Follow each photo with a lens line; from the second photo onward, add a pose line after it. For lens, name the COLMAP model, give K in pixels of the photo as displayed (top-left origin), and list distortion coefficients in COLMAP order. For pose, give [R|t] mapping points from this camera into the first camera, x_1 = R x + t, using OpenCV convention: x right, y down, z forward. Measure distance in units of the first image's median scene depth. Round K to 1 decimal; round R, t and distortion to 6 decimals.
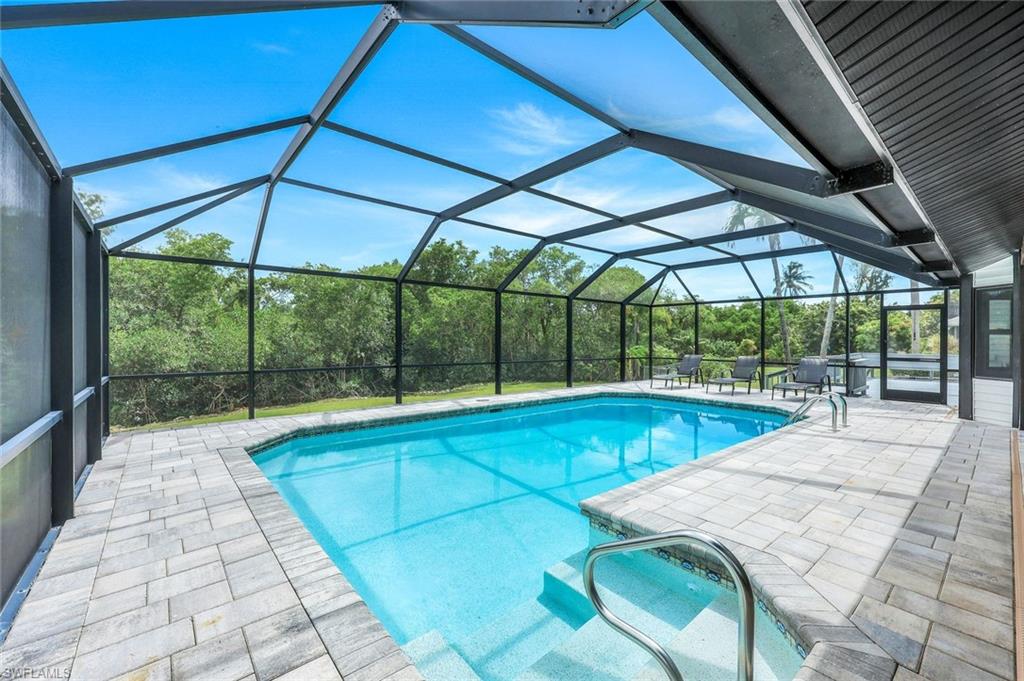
lens RADIAL K [[413.8, 0, 511.8], [0, 413.8, 343.8], [0, 0, 1]] dist [0.001776, -0.000186]
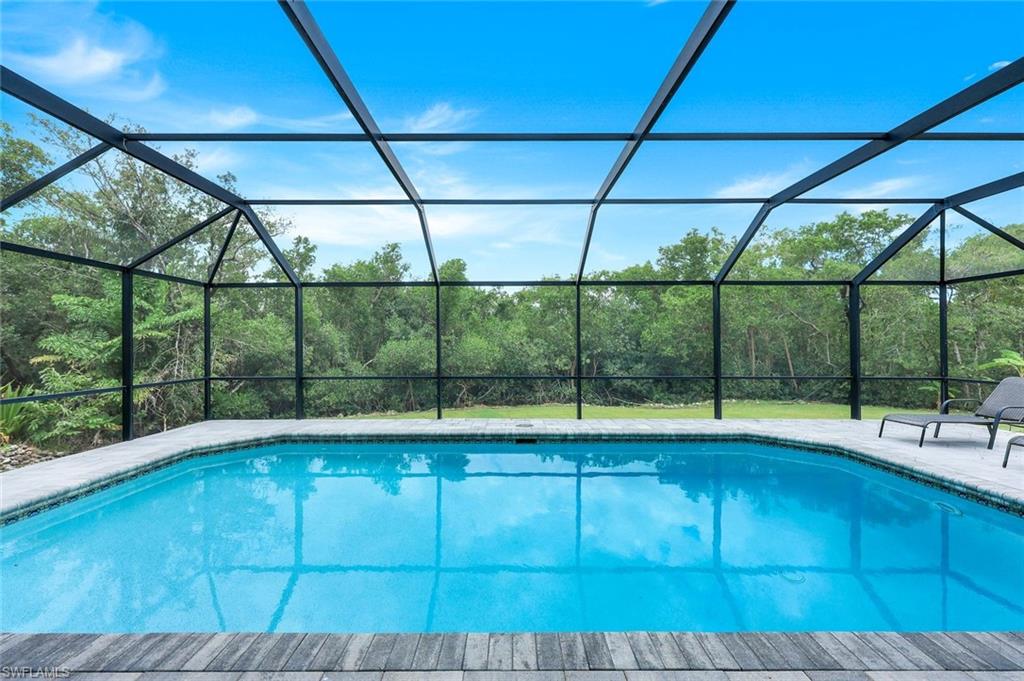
lens RADIAL K [[413.8, 0, 508.7], [0, 413.8, 338.6], [0, 0, 1]] dist [0.001776, -0.000186]
pose [[0.757451, -0.011473, -0.652792, 0.175990], [-0.005942, 0.999683, -0.024463, -0.002717], [0.652865, 0.022408, 0.757143, 0.169831]]
